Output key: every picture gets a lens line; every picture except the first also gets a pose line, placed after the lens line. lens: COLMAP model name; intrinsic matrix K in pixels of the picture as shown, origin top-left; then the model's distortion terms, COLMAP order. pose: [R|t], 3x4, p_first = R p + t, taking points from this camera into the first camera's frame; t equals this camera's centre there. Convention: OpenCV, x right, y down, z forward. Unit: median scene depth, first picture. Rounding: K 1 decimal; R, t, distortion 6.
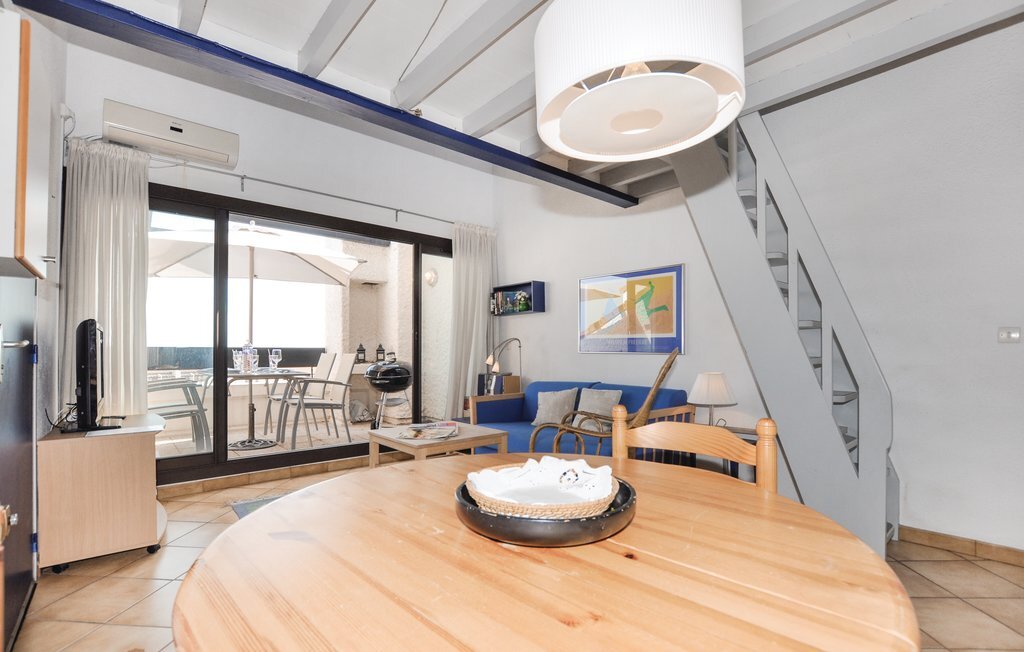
lens RADIAL K [[465.1, 0, 497.8], [0, 465.1, 349.1], [0, 0, 1]] dist [-0.028314, 0.001856]
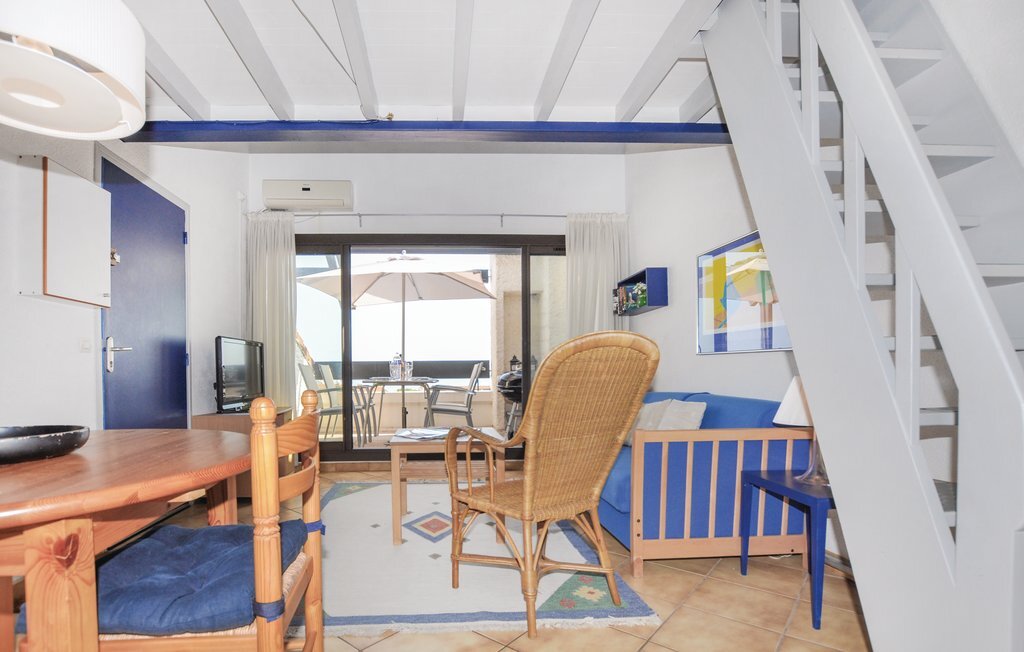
lens RADIAL K [[465.1, 0, 448.7], [0, 465.1, 383.1], [0, 0, 1]] dist [-0.028314, 0.001856]
pose [[0.775035, 0.010607, -0.631830, 0.307641], [0.010765, 0.999492, 0.029984, 0.024347], [0.631827, -0.030040, 0.774527, 0.151698]]
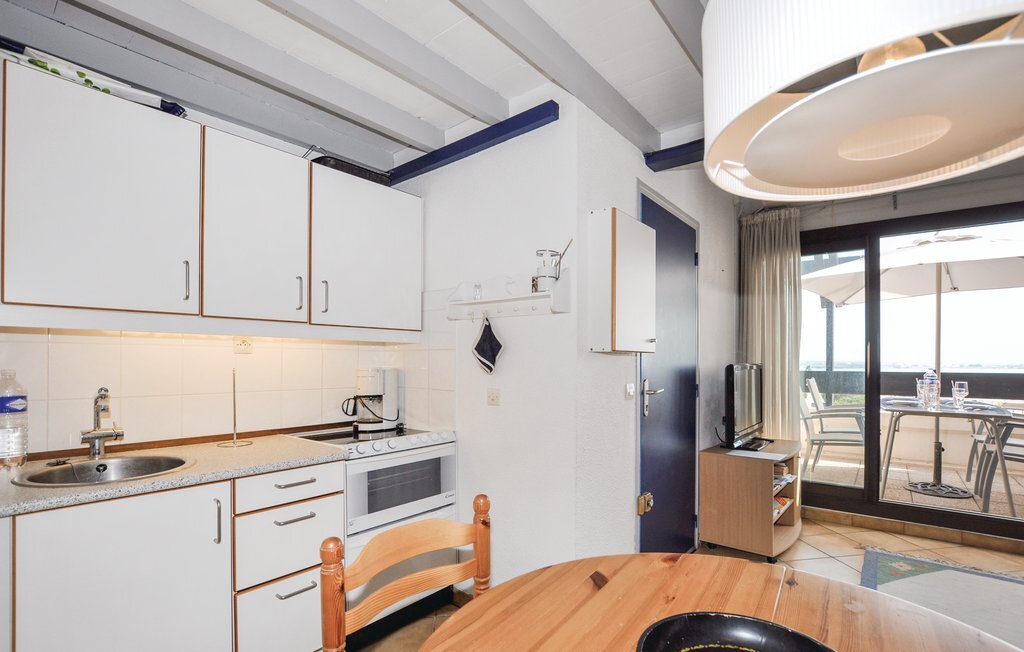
lens RADIAL K [[465.1, 0, 534.5], [0, 465.1, 362.8], [0, 0, 1]] dist [-0.028314, 0.001856]
pose [[0.204087, 0.009575, -0.978906, 0.139684], [0.007490, 0.999908, 0.011342, -0.043931], [0.978924, -0.009647, 0.203996, 0.089529]]
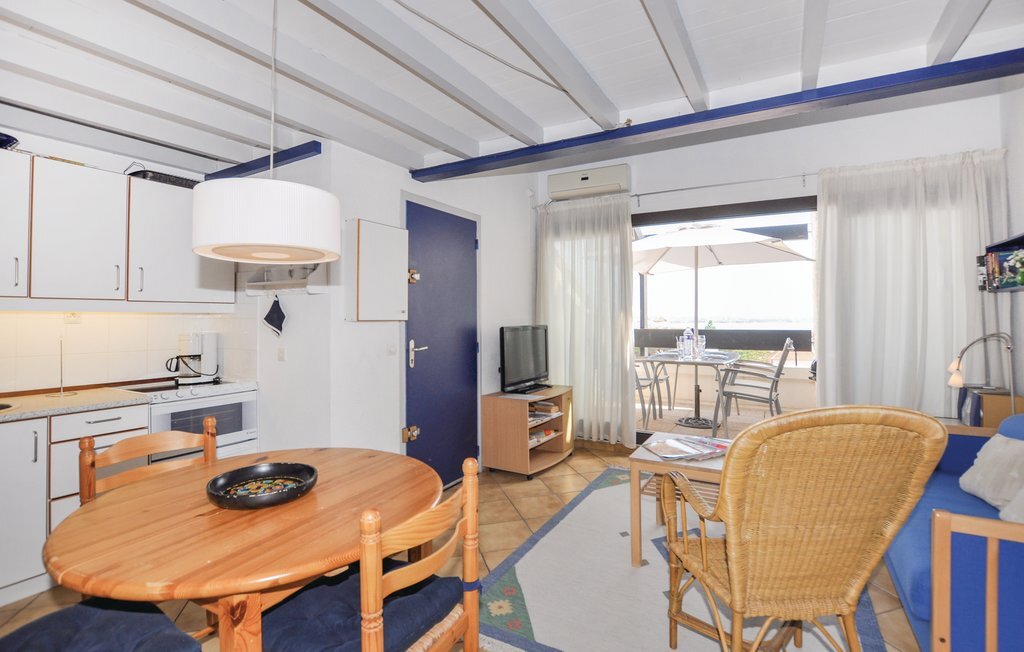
lens RADIAL K [[465.1, 0, 521.6], [0, 465.1, 309.2], [0, 0, 1]] dist [-0.028314, 0.001856]
pose [[0.338661, -0.013844, -0.940807, 0.363809], [0.013217, 0.999863, -0.009956, -0.055360], [0.940816, -0.009063, 0.338798, 0.239949]]
